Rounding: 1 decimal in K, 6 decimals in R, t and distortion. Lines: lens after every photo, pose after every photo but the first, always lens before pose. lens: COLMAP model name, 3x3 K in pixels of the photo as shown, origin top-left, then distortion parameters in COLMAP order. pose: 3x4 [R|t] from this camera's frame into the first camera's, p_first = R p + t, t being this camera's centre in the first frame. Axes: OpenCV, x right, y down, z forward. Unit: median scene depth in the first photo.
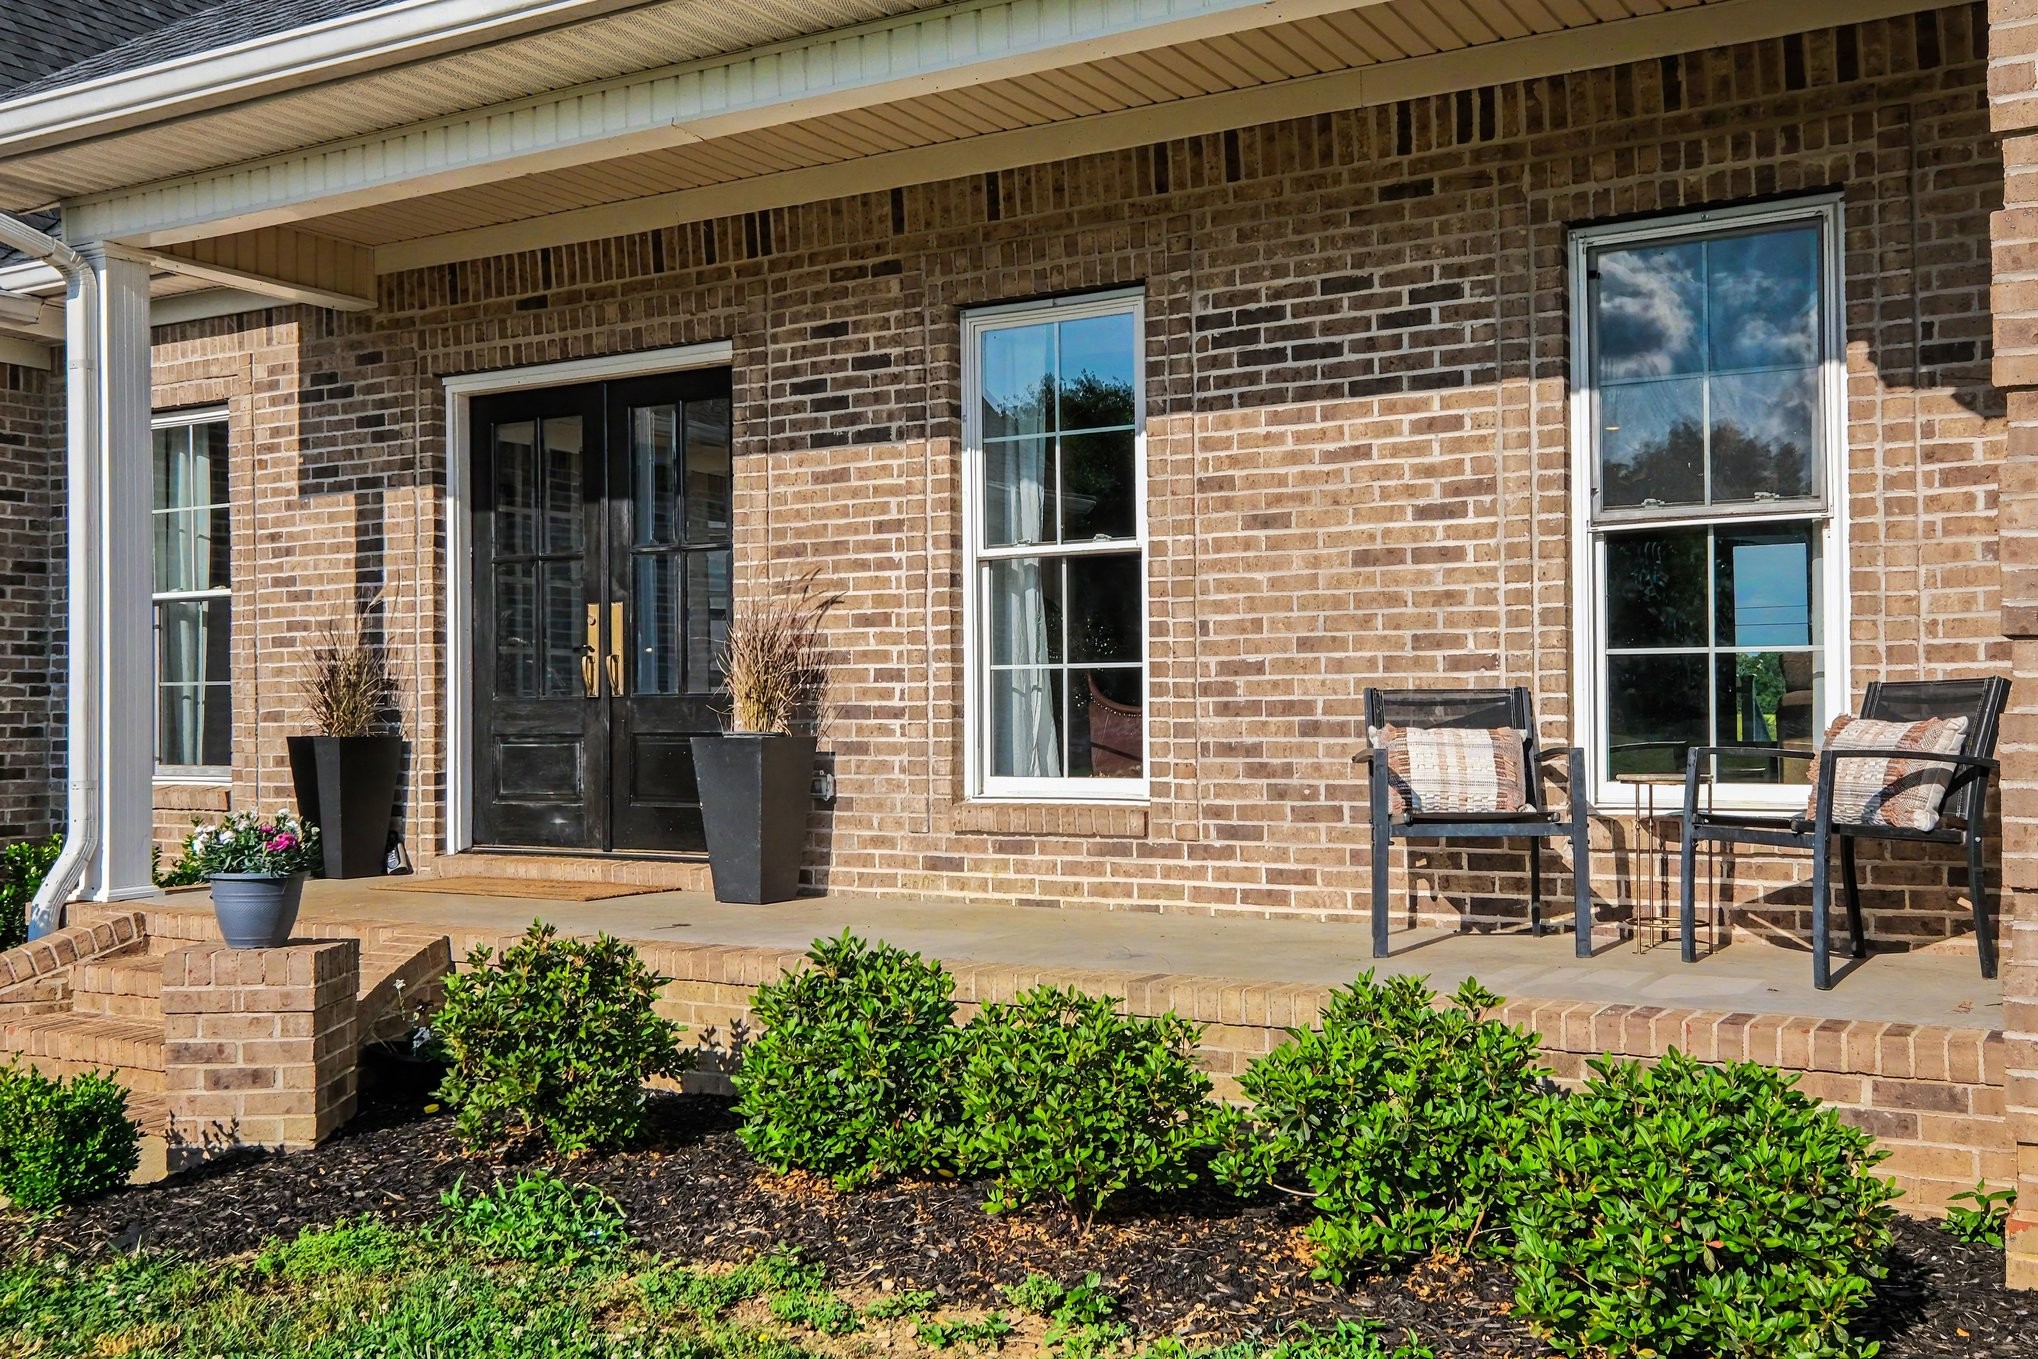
lens RADIAL K [[2075.6, 0, 1019.0], [0, 2075.6, 679.5], [0, 0, 1]] dist [-0.002998, -0.005336]
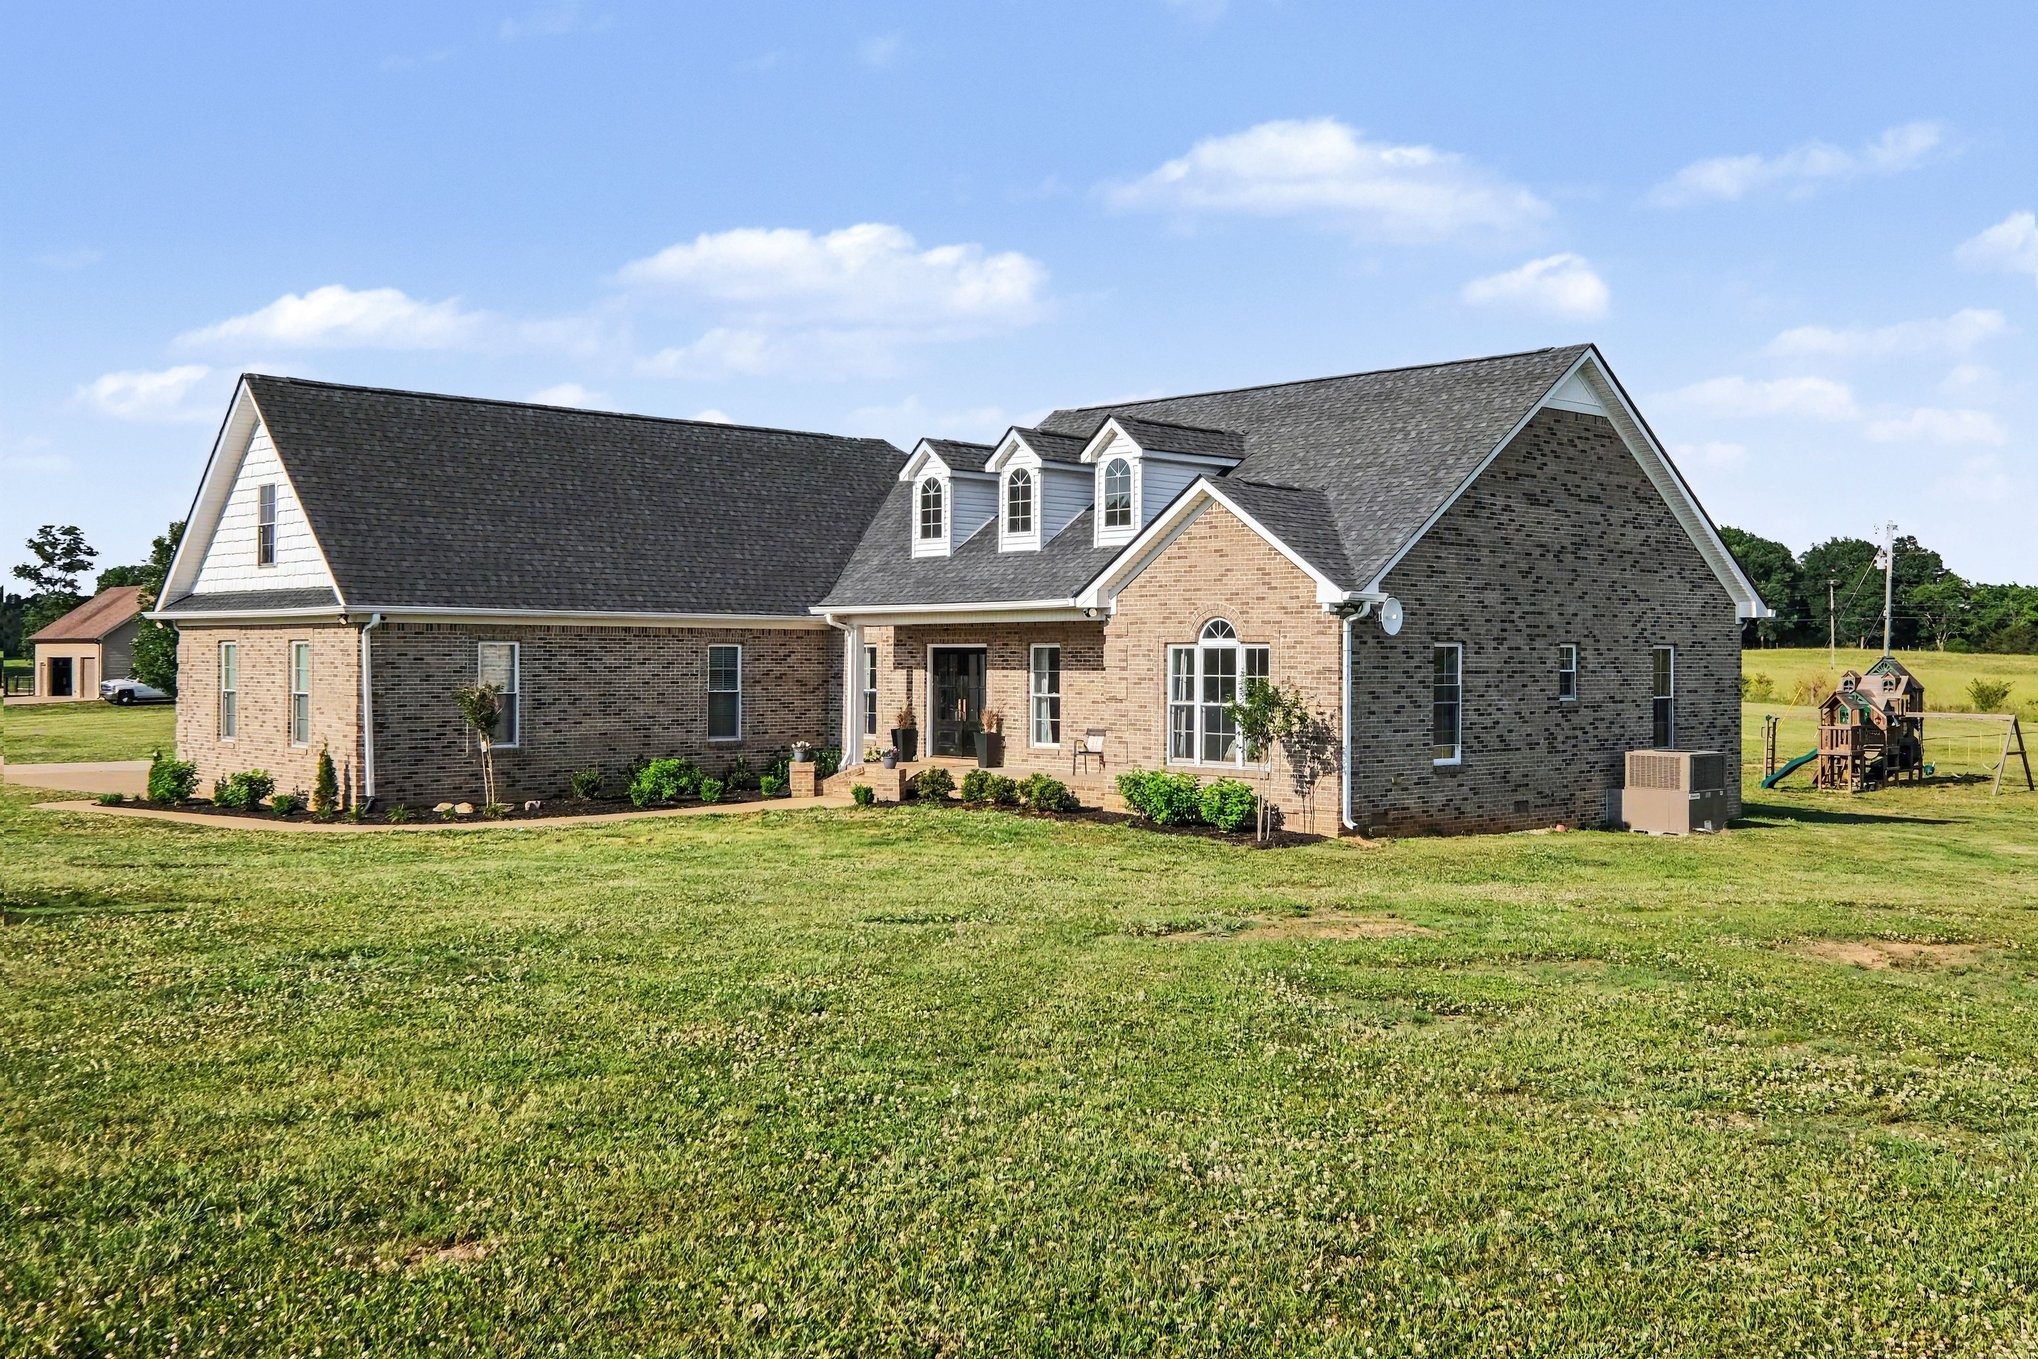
lens RADIAL K [[2075.6, 0, 1019.0], [0, 2075.6, 679.5], [0, 0, 1]] dist [-0.002998, -0.005336]
pose [[0.968048, 0.016969, -0.250189, 1.058561], [-0.010800, 0.999603, 0.026010, -0.205025], [0.250531, -0.022476, 0.967848, -3.347068]]
